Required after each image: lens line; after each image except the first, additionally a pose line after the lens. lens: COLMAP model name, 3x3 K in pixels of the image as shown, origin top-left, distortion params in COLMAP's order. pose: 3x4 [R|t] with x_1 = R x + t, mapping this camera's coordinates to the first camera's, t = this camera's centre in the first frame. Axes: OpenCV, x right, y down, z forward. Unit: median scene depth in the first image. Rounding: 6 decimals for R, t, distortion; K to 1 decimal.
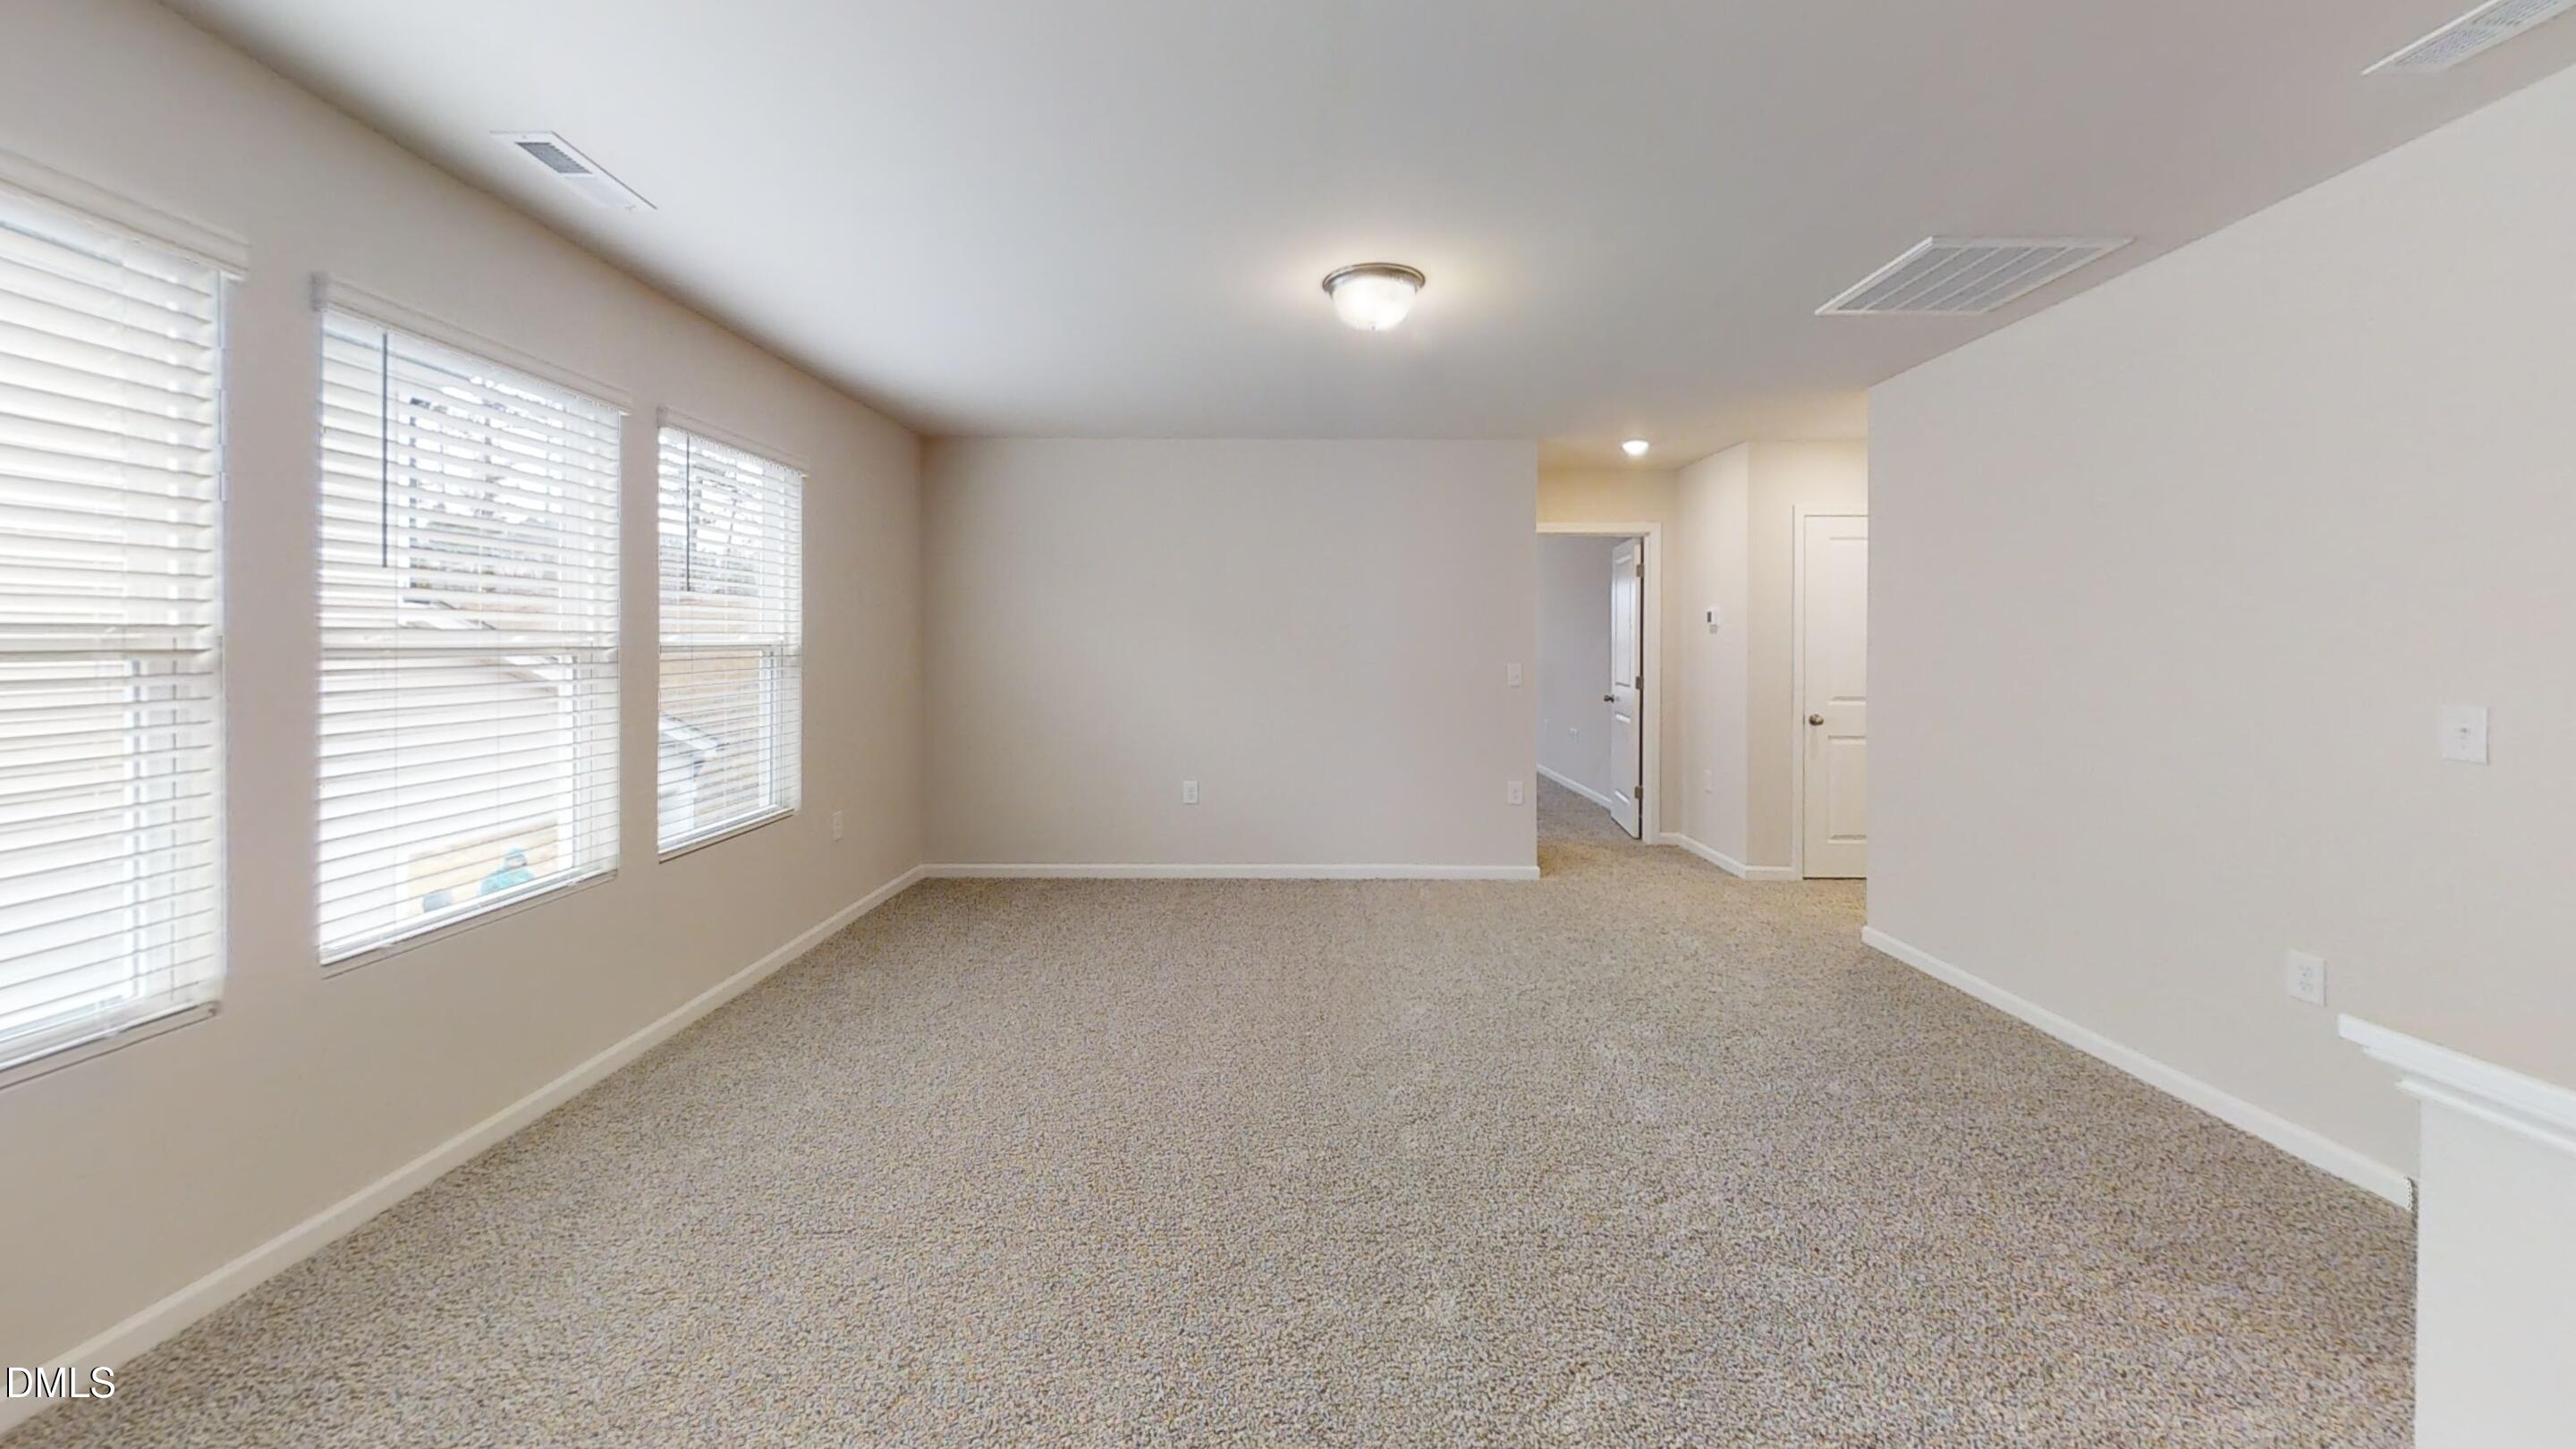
lens RADIAL K [[946.0, 0, 1288.3], [0, 946.0, 732.1], [0, 0, 1]] dist [0.000785, -0.000026]
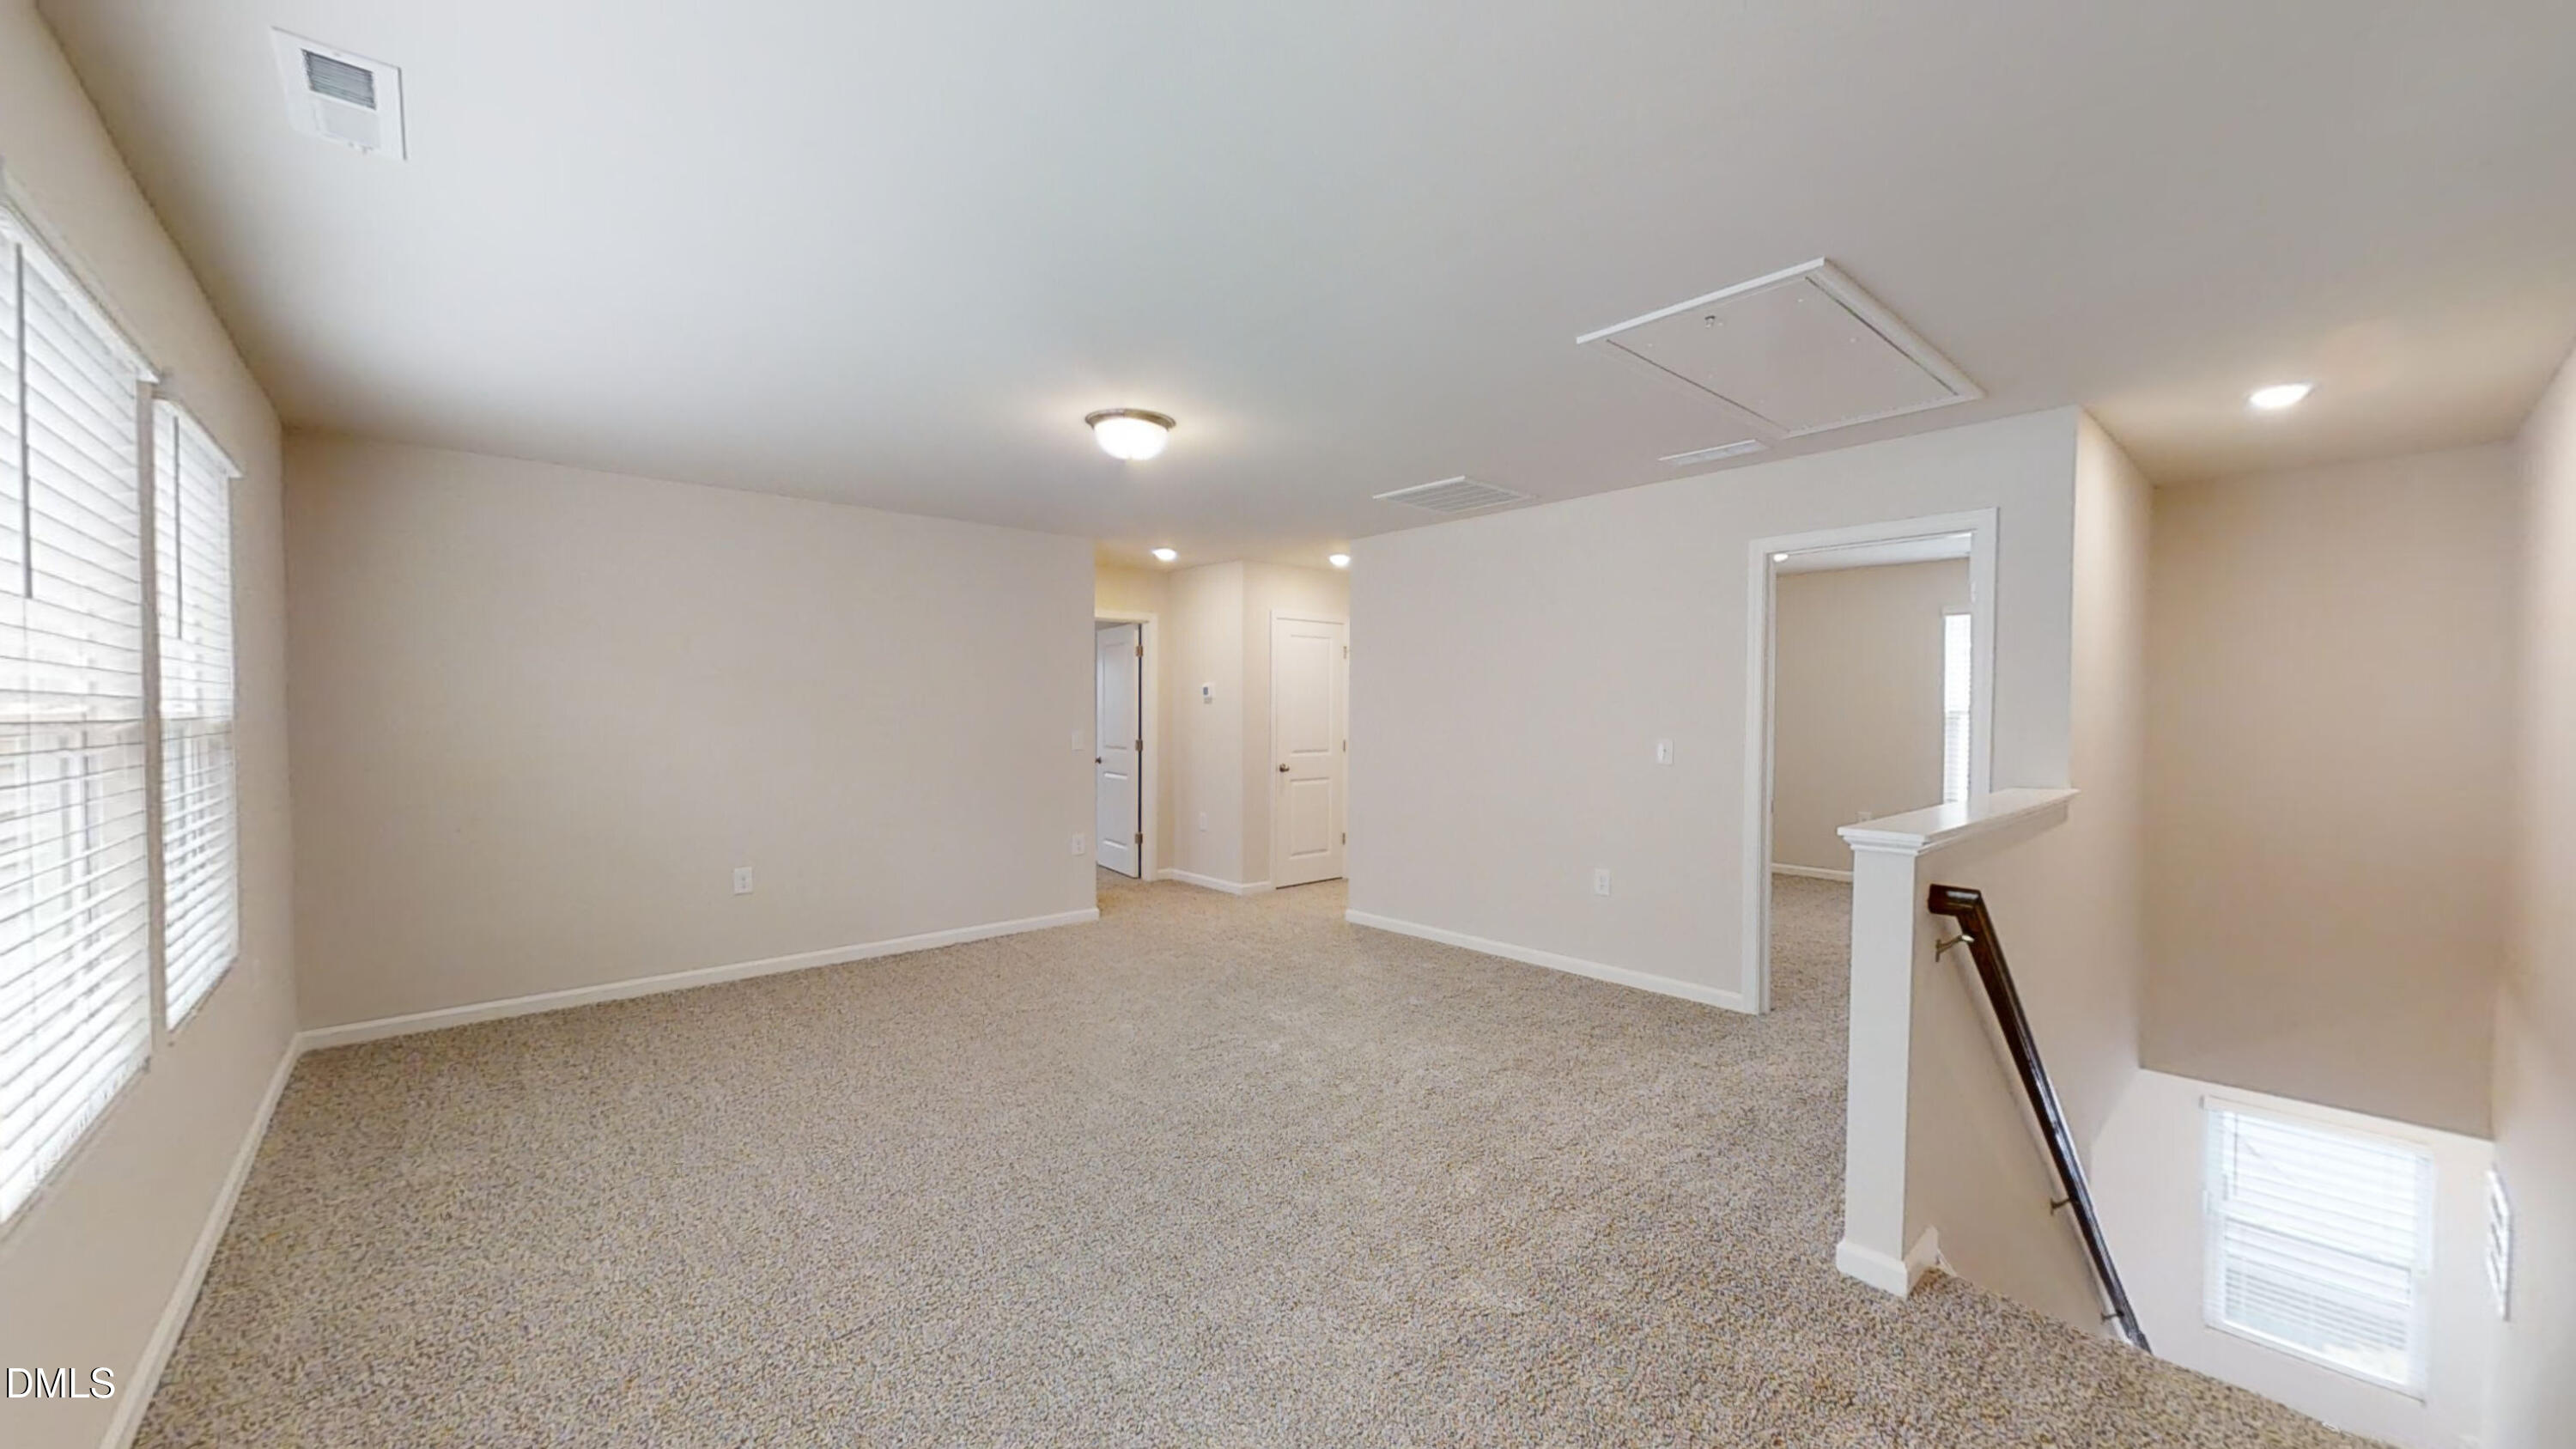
lens RADIAL K [[946.2, 0, 1288.3], [0, 946.2, 732.1], [0, 0, 1]] dist [0.000785, -0.000026]
pose [[0.750718, -0.016558, 0.660415, -0.322494], [0.066570, 0.996493, -0.050688, 0.005202], [-0.657260, 0.082016, 0.749188, -0.018050]]
